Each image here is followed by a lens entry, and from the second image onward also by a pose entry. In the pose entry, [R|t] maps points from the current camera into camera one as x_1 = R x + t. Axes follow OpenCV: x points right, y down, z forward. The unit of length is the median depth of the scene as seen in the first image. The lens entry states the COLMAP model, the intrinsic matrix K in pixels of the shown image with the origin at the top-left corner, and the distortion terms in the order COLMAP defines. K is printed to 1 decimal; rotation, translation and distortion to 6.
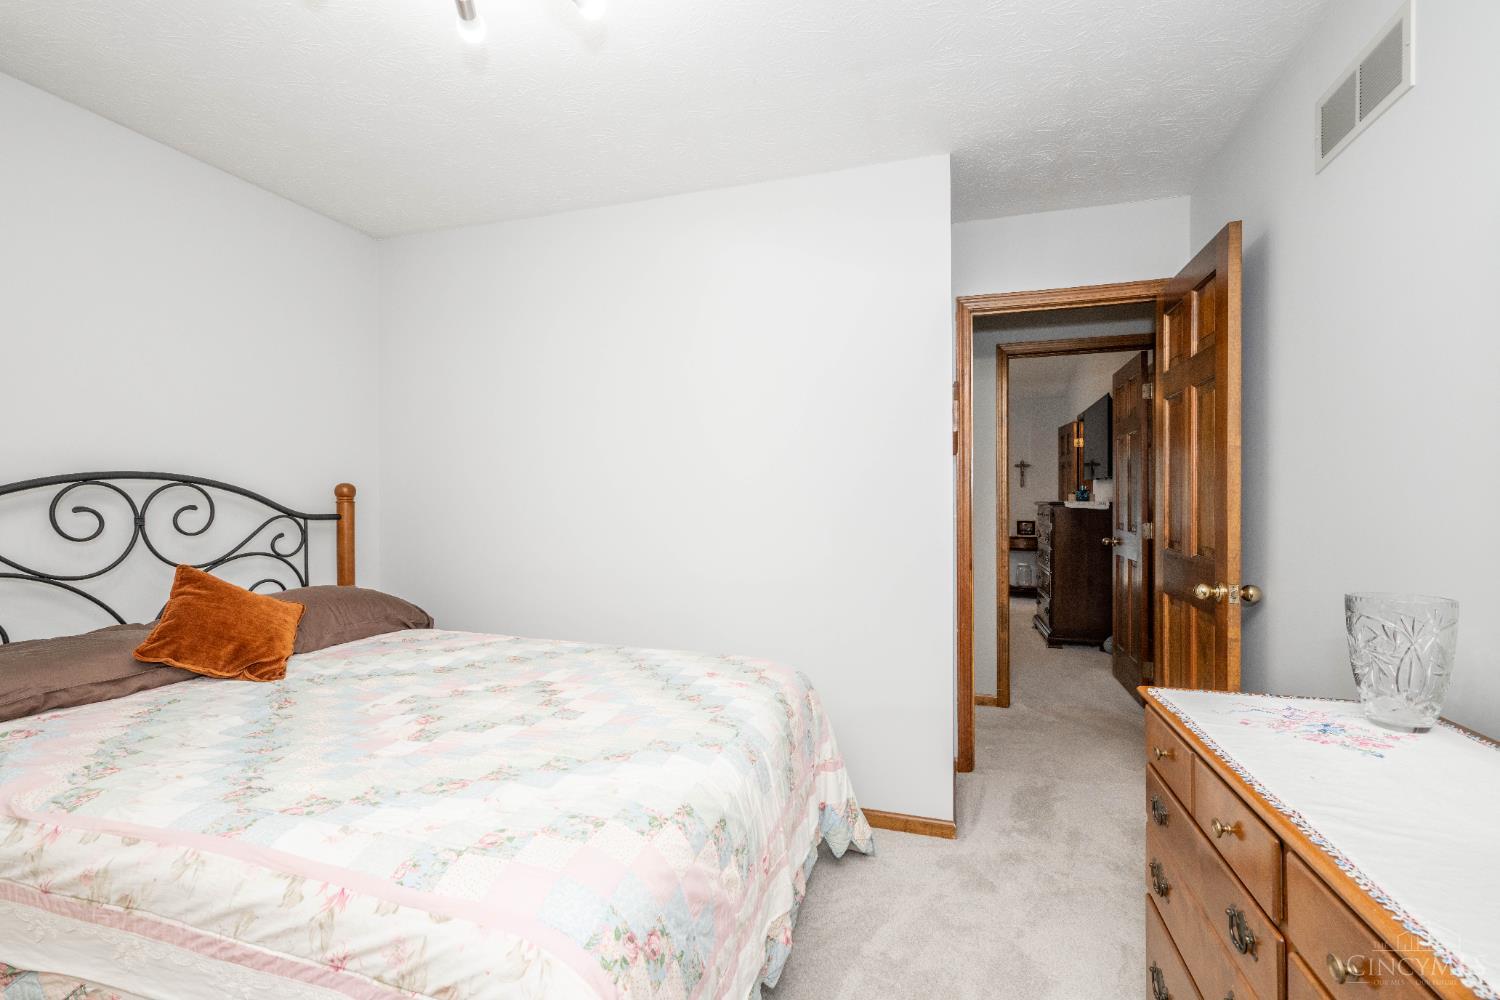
lens RADIAL K [[660.4, 0, 754.3], [0, 660.4, 503.2], [0, 0, 1]] dist [0.000810, 0.000706]
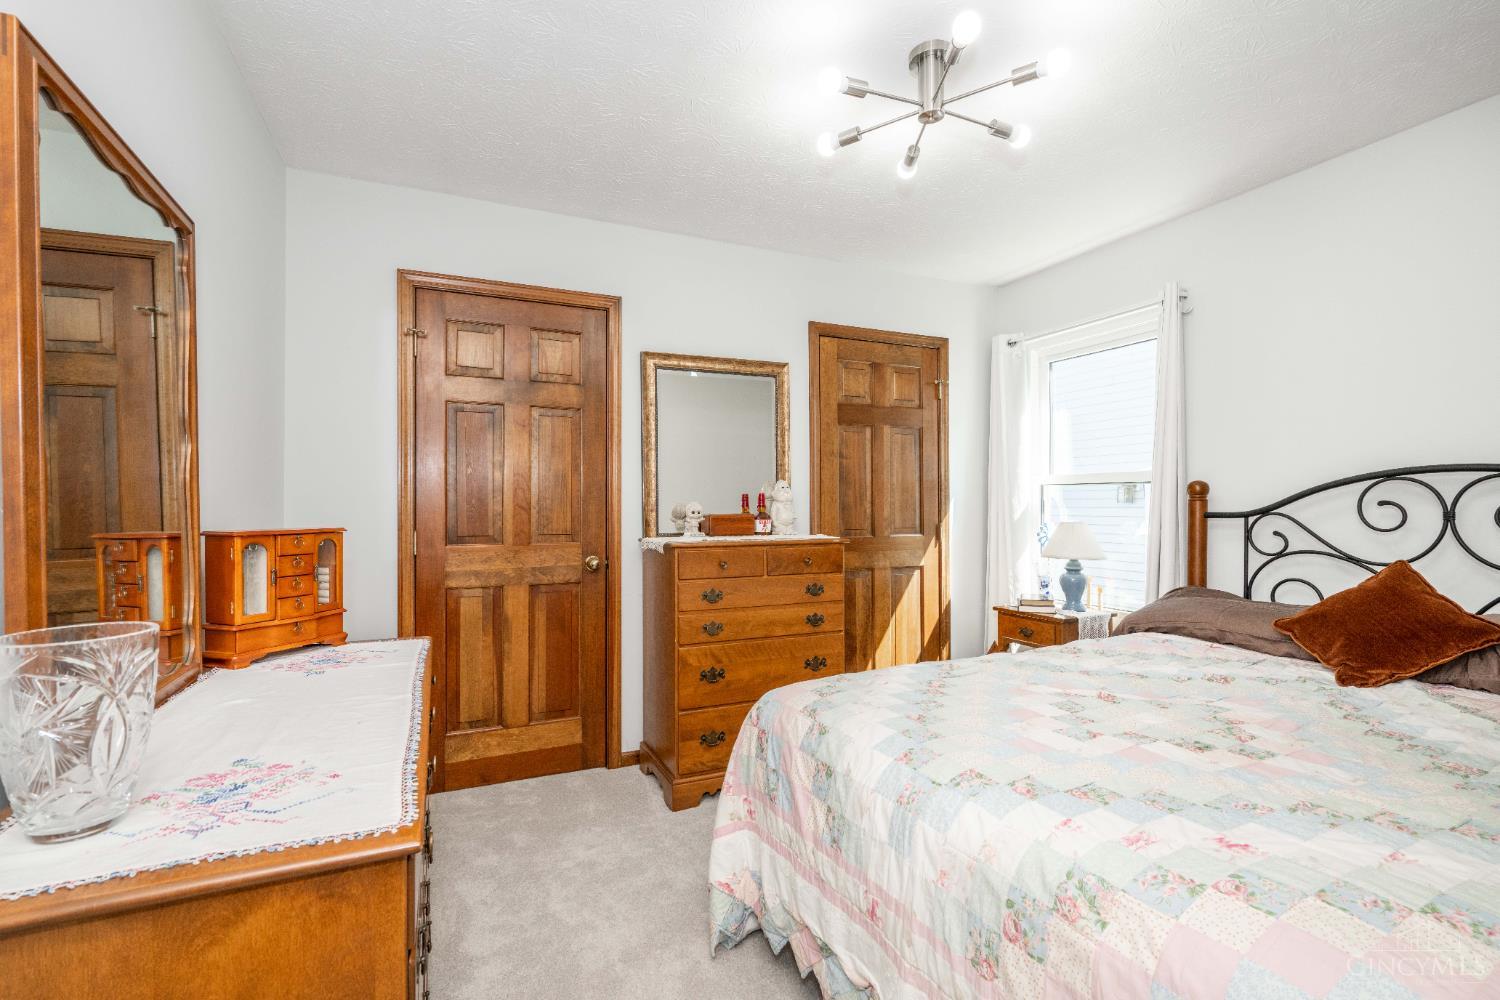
lens RADIAL K [[660.4, 0, 748.4], [0, 660.4, 505.7], [0, 0, 1]] dist [0.000810, 0.000706]
pose [[-0.747519, 0.005309, -0.664219, 0.518068], [0.002720, 0.999984, 0.004931, 0.005215], [0.664234, 0.001879, -0.747522, 1.108169]]
